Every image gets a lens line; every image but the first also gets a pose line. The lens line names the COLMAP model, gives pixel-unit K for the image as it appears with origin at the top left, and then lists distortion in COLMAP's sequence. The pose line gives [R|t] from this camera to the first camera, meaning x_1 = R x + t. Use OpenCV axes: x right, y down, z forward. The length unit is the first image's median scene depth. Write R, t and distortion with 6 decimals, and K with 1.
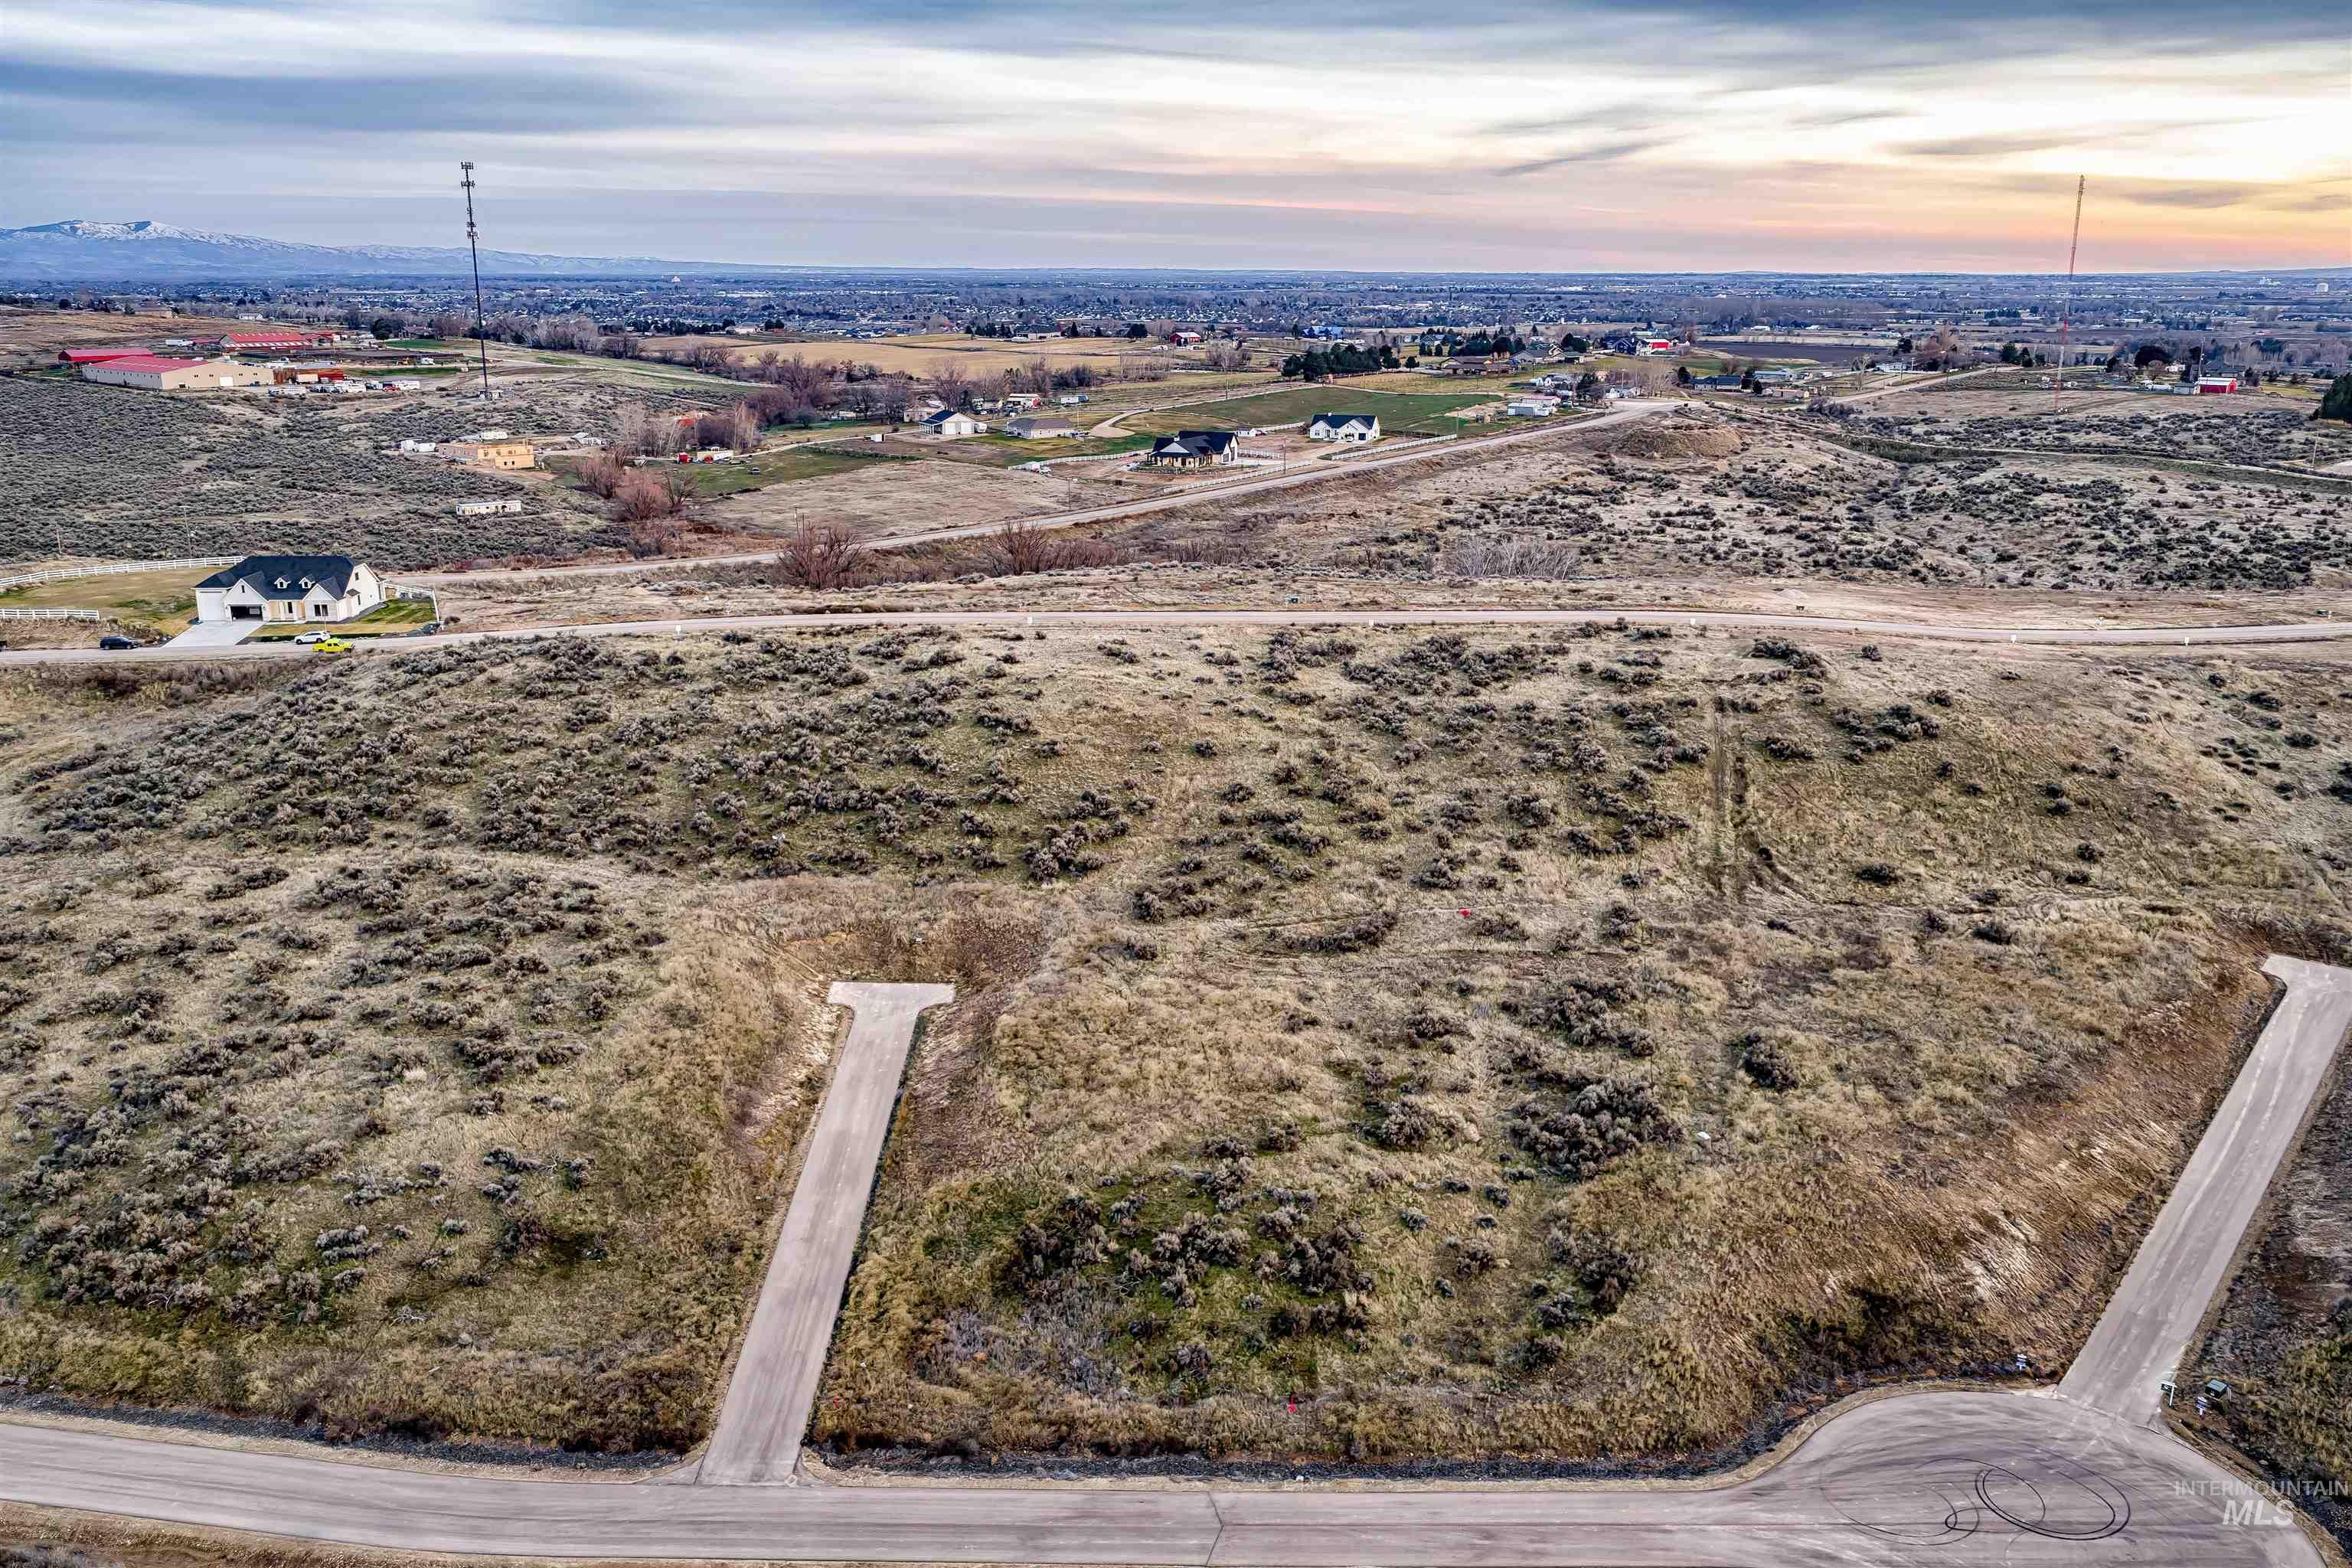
lens RADIAL K [[1948.3, 0, 1170.7], [0, 1948.3, 789.4], [0, 0, 1]] dist [0.020302, -0.041209]
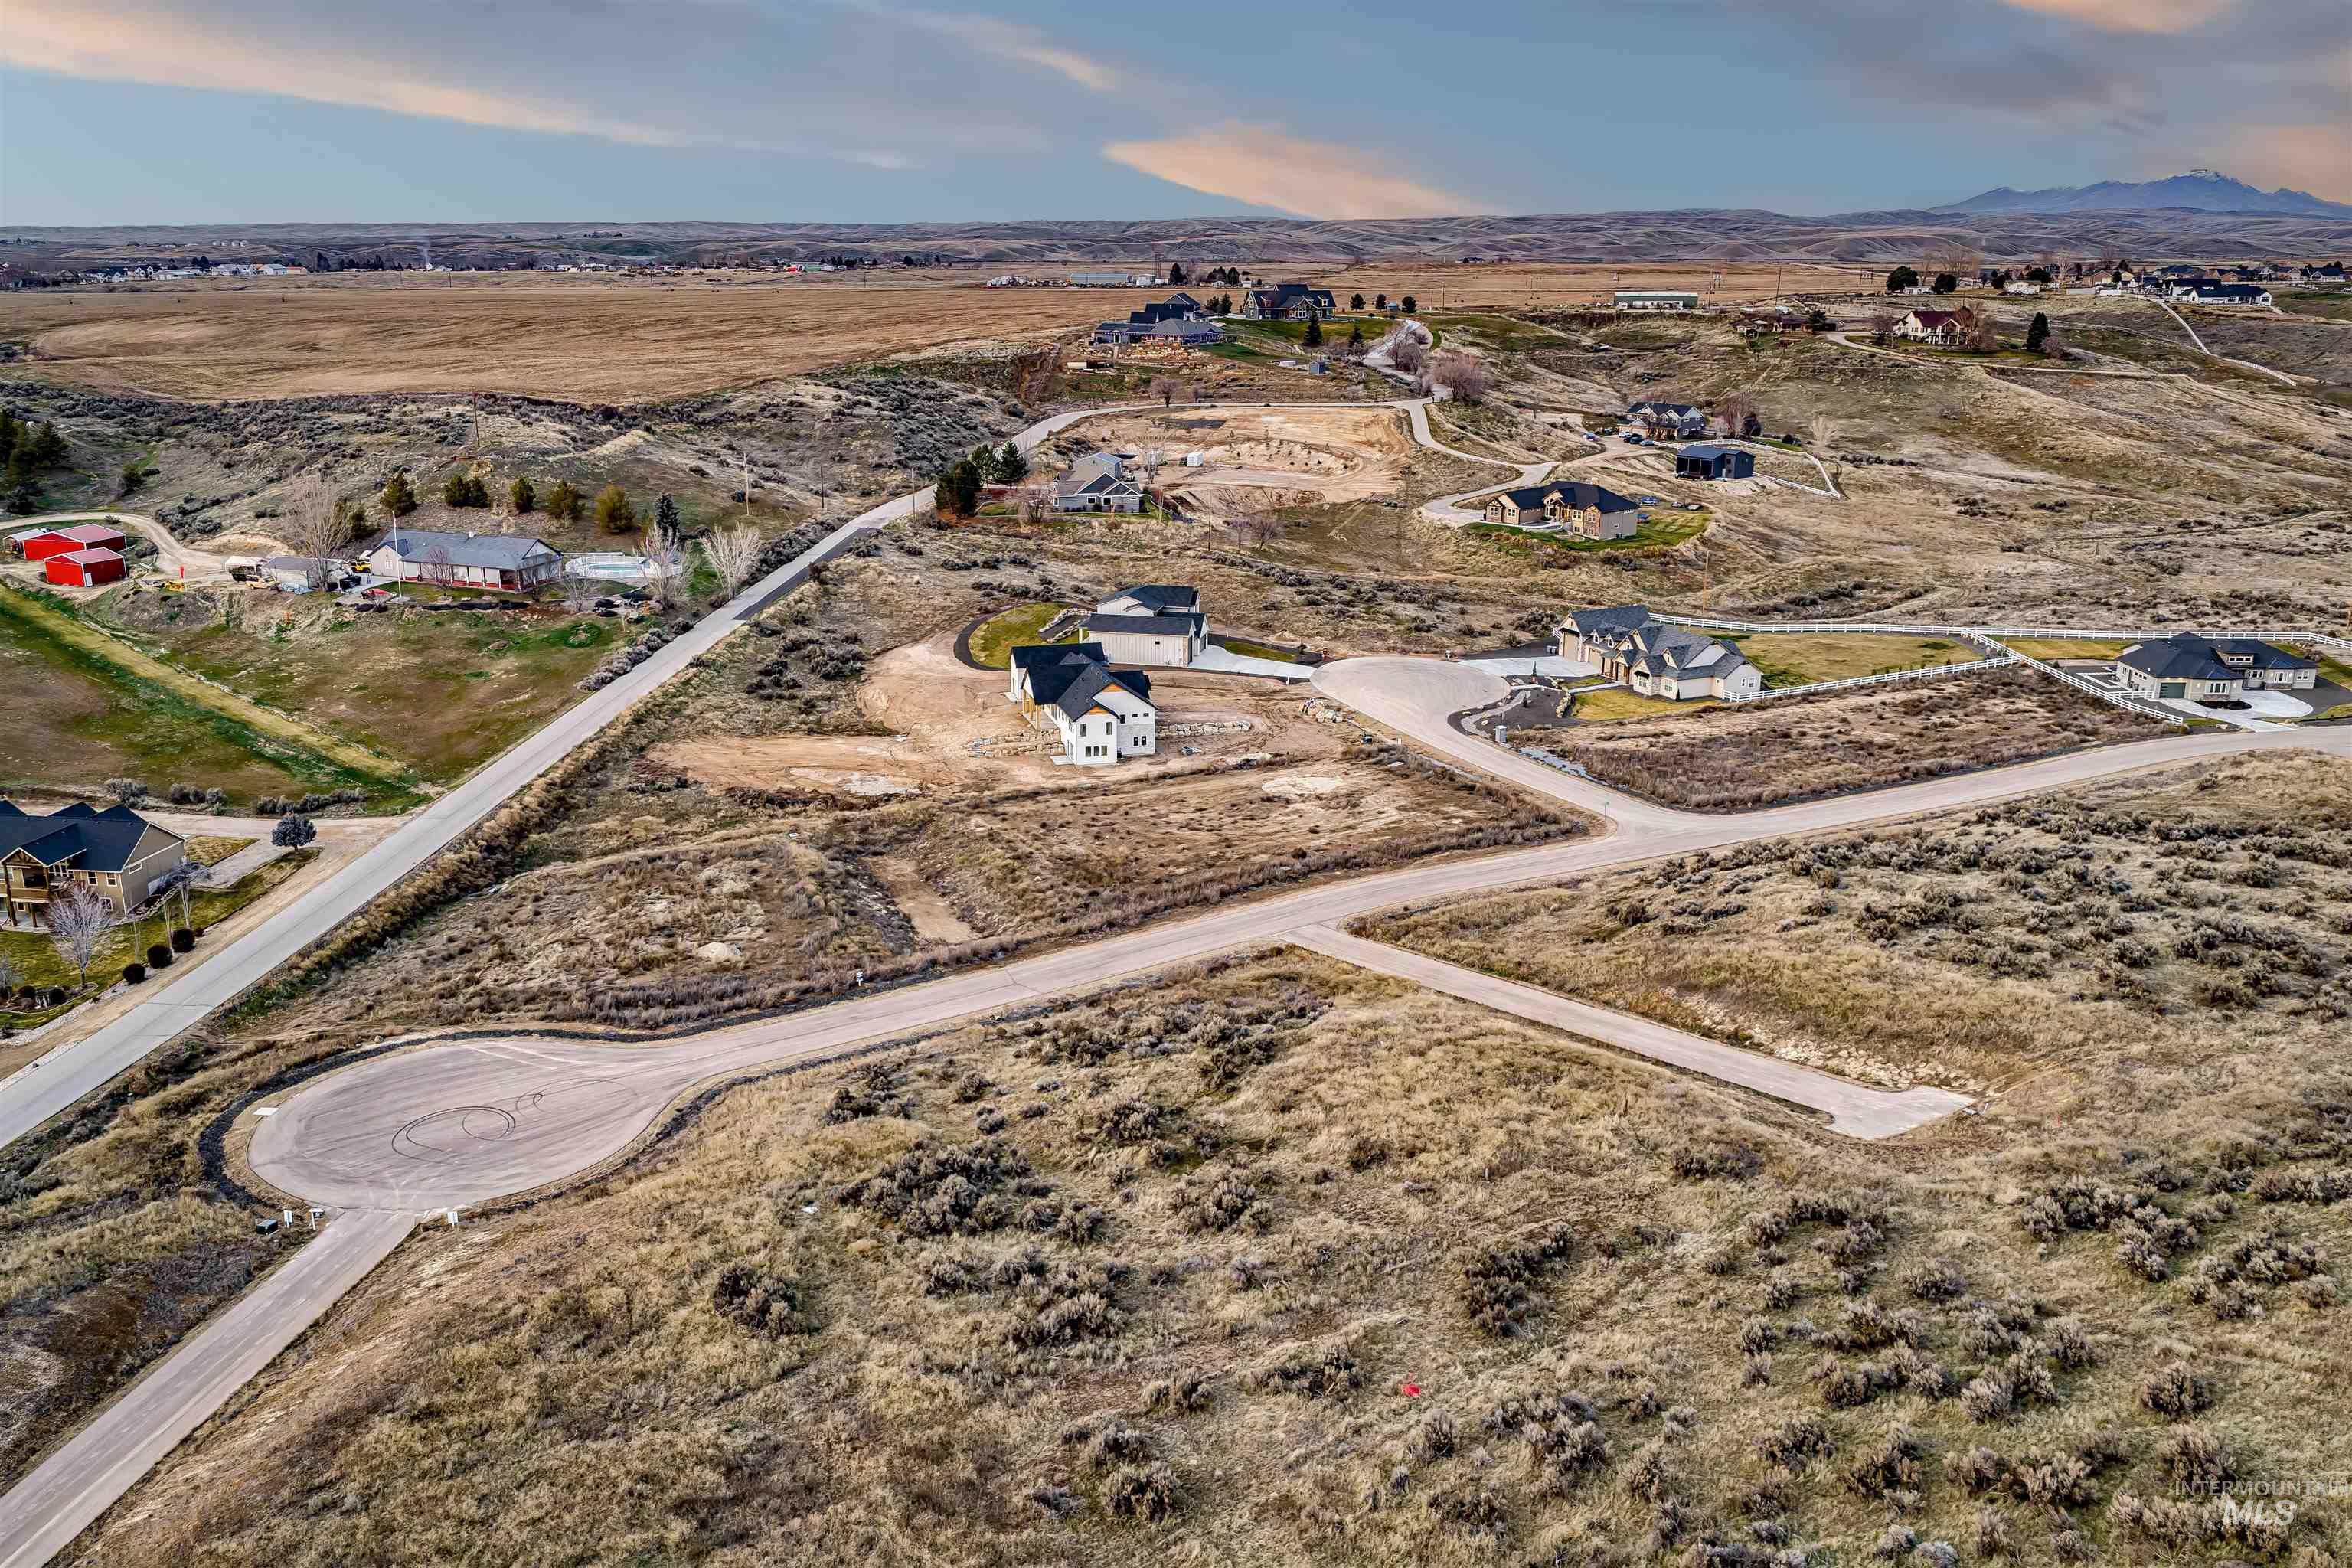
lens RADIAL K [[1948.3, 0, 1172.4], [0, 1948.3, 799.1], [0, 0, 1]] dist [0.020302, -0.041209]
pose [[-0.814861, 0.157963, -0.557717, 0.460644], [-0.151964, 0.870284, 0.468521, -0.294223], [0.559382, 0.466532, -0.685157, 1.252043]]
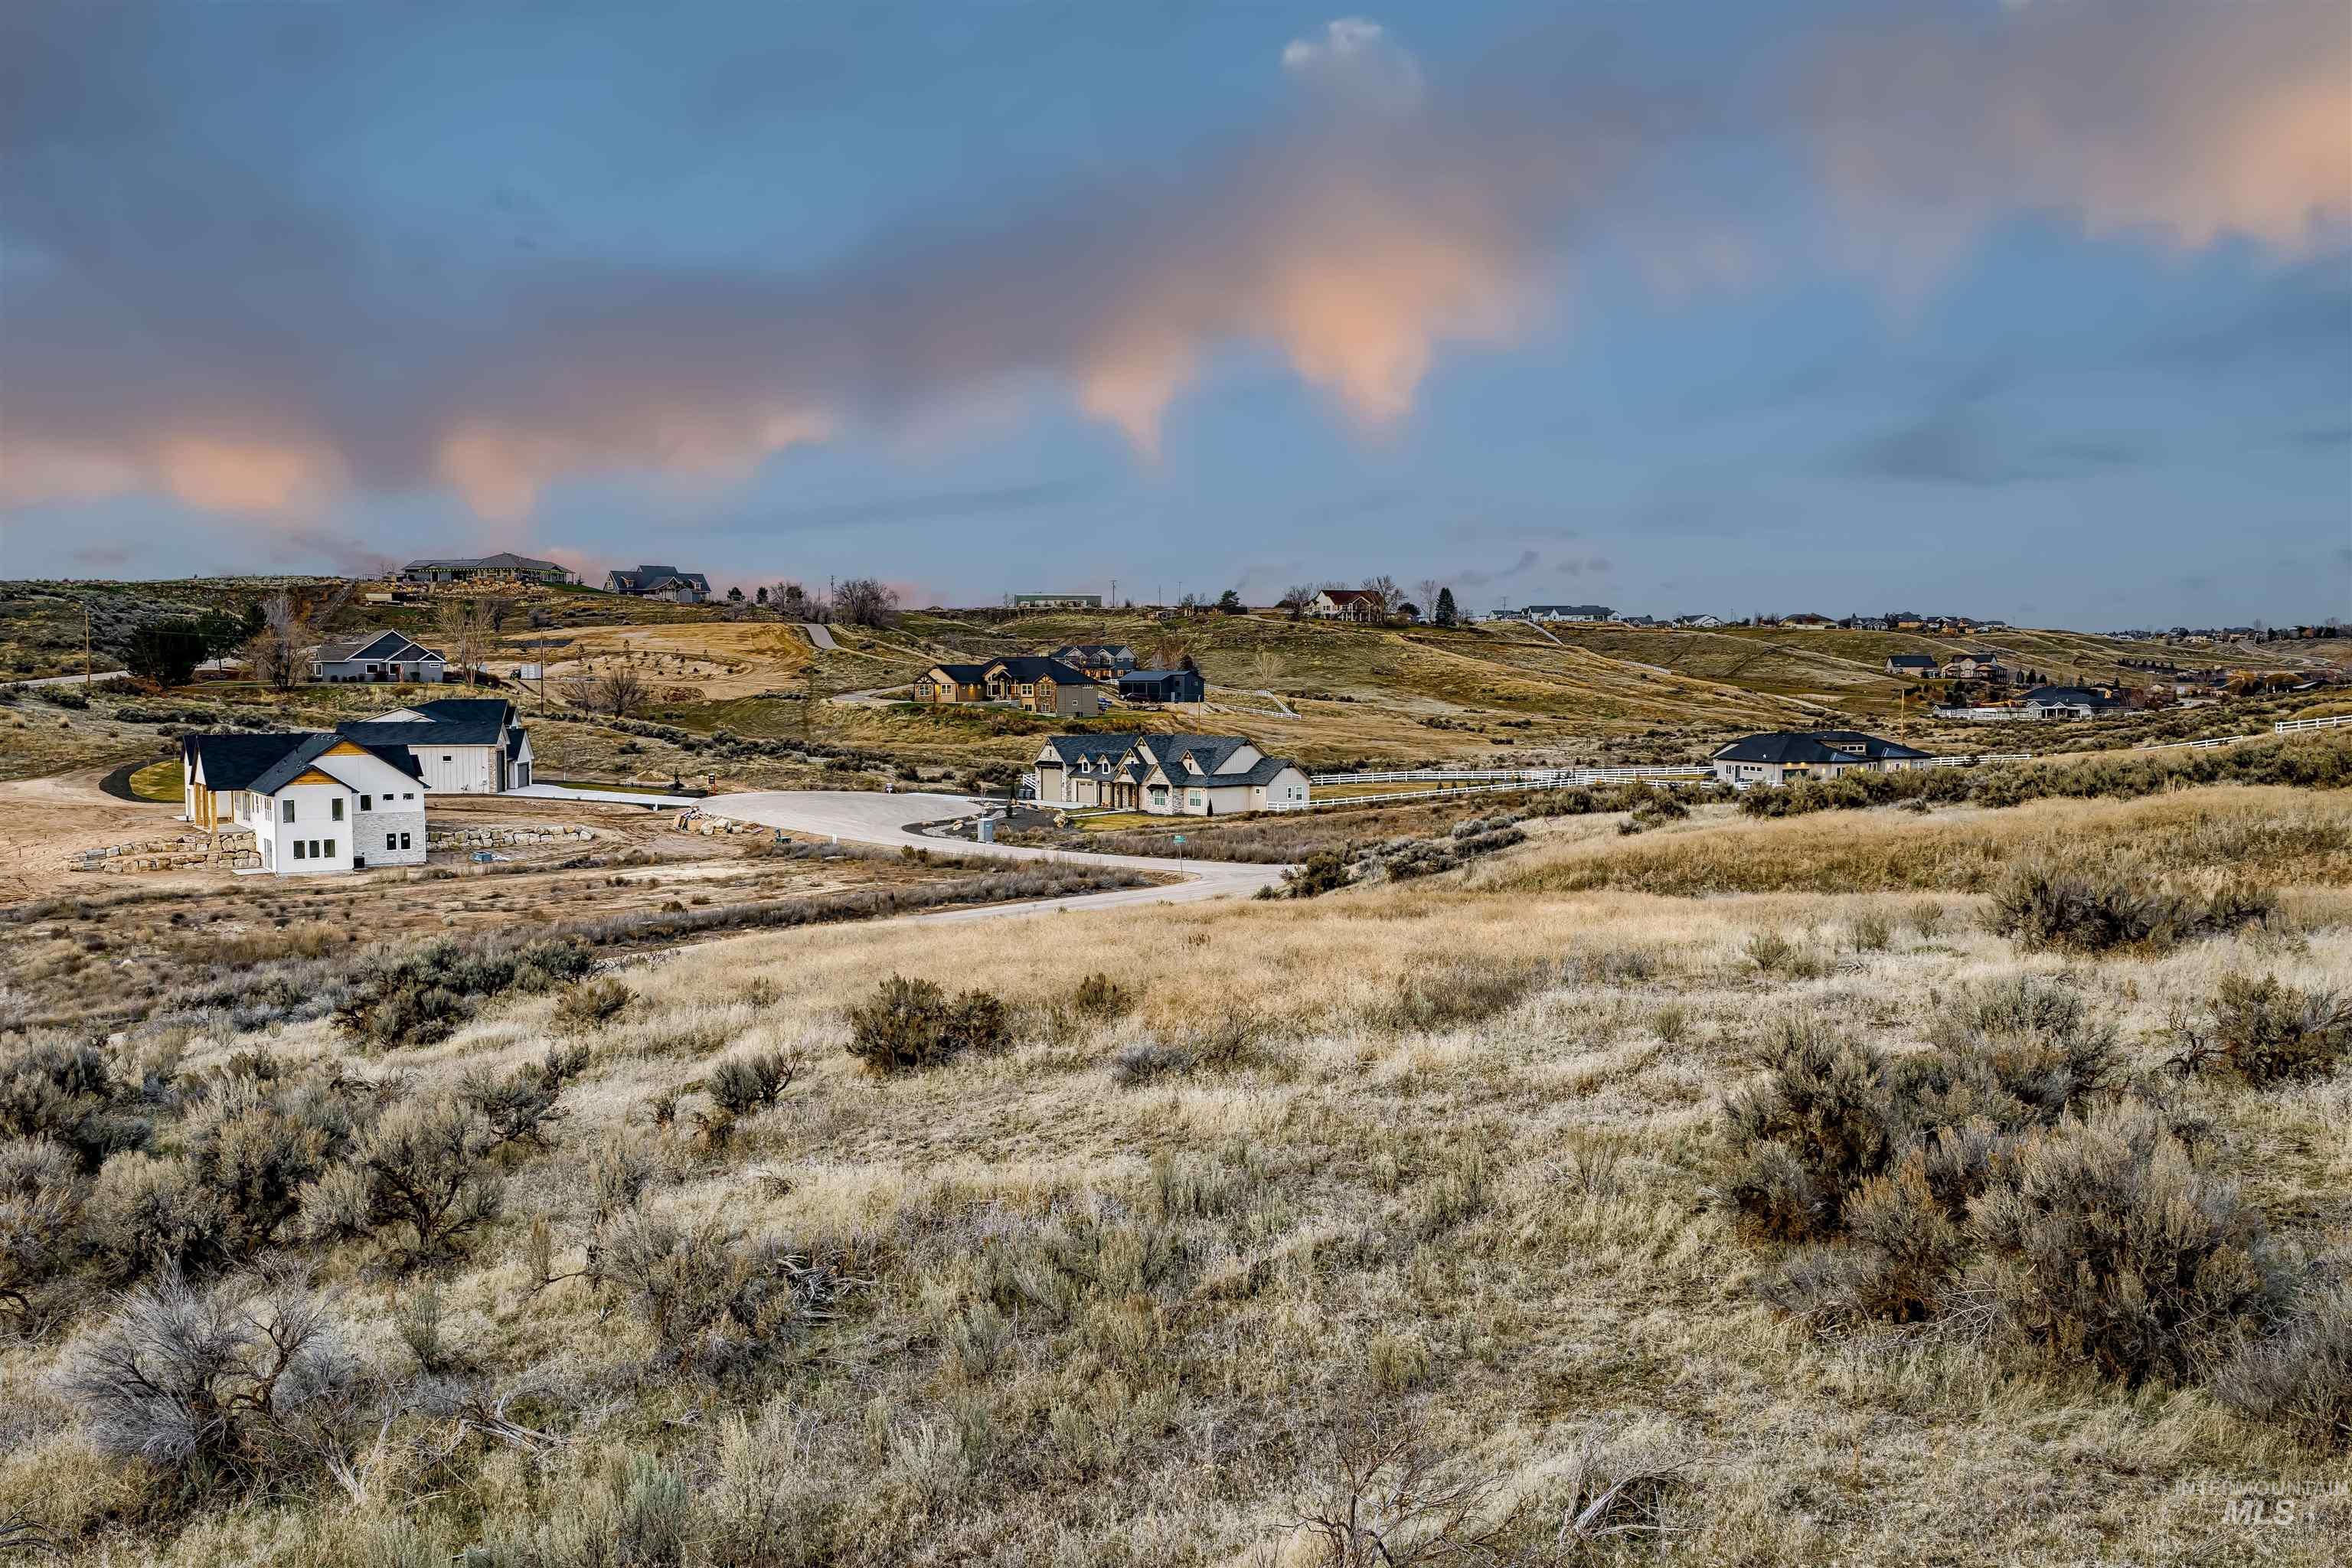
lens RADIAL K [[1948.3, 0, 1175.8], [0, 1948.3, 779.7], [0, 0, 1]] dist [0.020302, -0.041209]
pose [[-0.595800, 0.042625, -0.802001, 0.180499], [-0.201733, 0.958633, 0.200816, 0.048721], [0.777384, 0.281436, -0.562555, 0.998894]]
